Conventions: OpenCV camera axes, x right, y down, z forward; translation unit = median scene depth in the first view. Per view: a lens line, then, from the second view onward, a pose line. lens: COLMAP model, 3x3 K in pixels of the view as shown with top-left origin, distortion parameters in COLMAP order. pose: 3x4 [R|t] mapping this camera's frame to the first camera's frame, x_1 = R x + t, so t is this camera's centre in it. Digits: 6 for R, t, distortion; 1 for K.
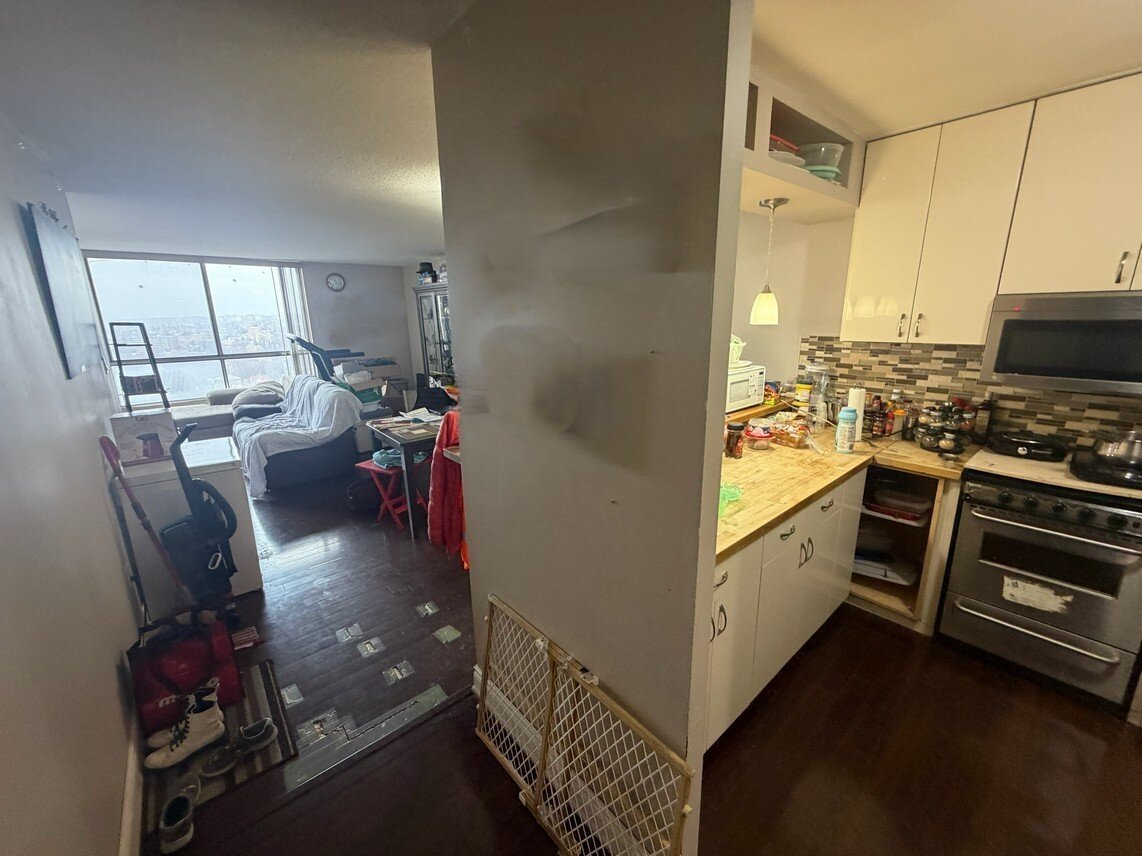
lens RADIAL K [[454.8, 0, 568.4], [0, 454.8, 426.6], [0, 0, 1]] dist [-0.000626, 0.000014]
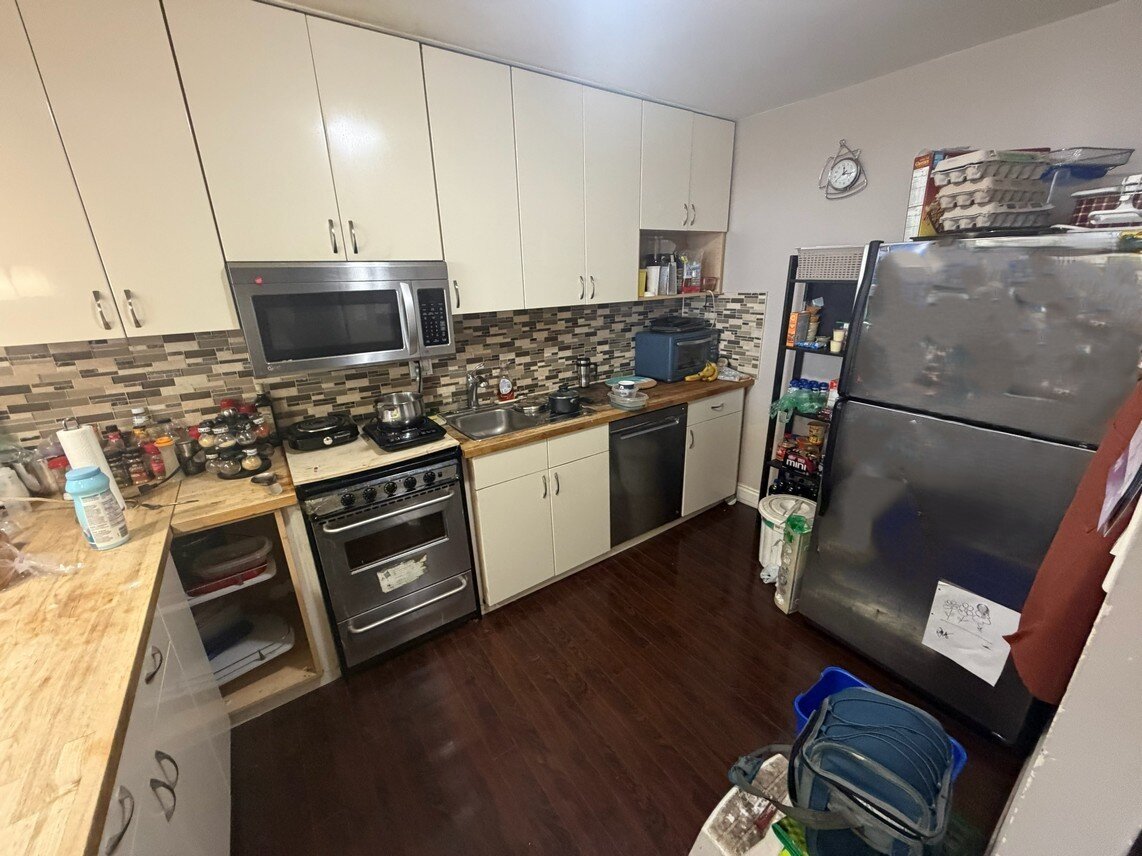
lens RADIAL K [[454.8, 0, 568.1], [0, 454.8, 426.5], [0, 0, 1]] dist [-0.000626, 0.000014]
pose [[0.098802, -0.304714, 0.947305, 0.178722], [0.260831, 0.926610, 0.270853, -0.083034], [-0.960315, 0.220326, 0.171030, 0.340084]]
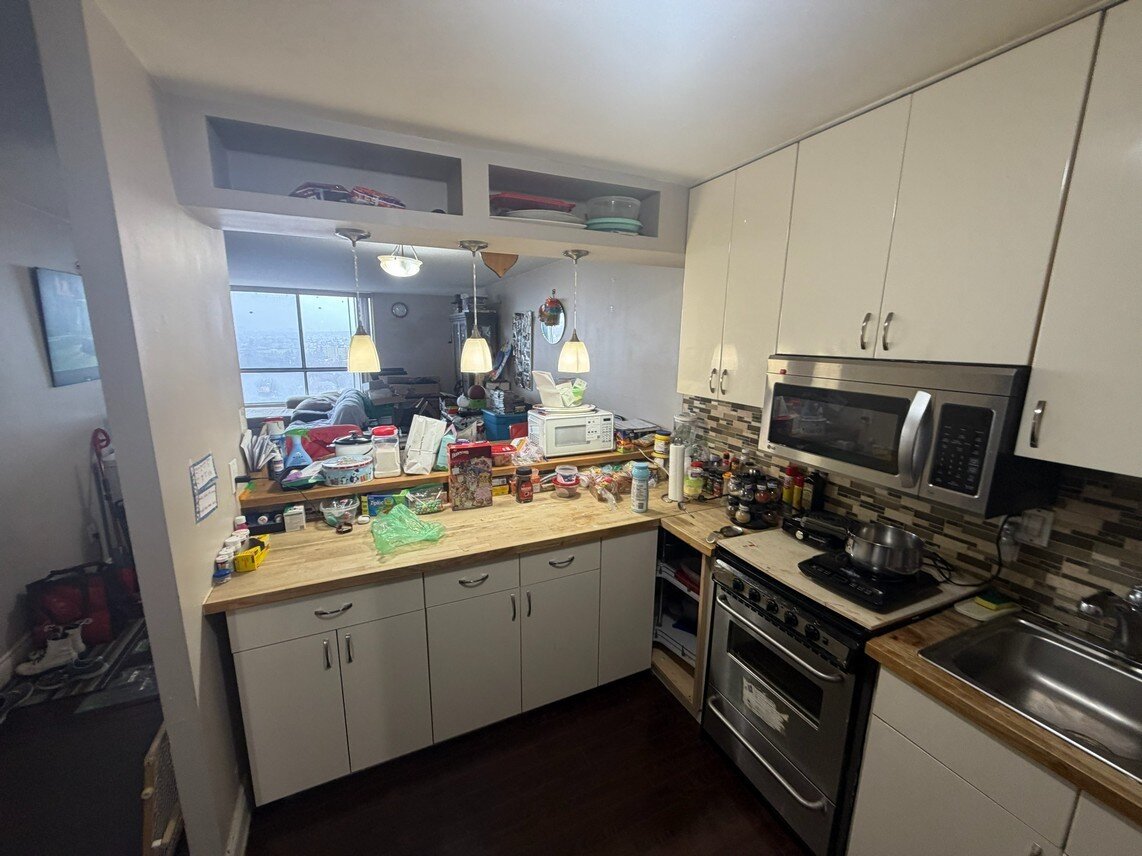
lens RADIAL K [[454.8, 0, 570.9], [0, 454.8, 426.3], [0, 0, 1]] dist [-0.000626, 0.000014]
pose [[0.961982, 0.082416, -0.260381, 0.704858], [-0.095089, 0.994802, -0.036433, -0.070212], [0.256025, 0.059807, 0.964818, 0.044046]]
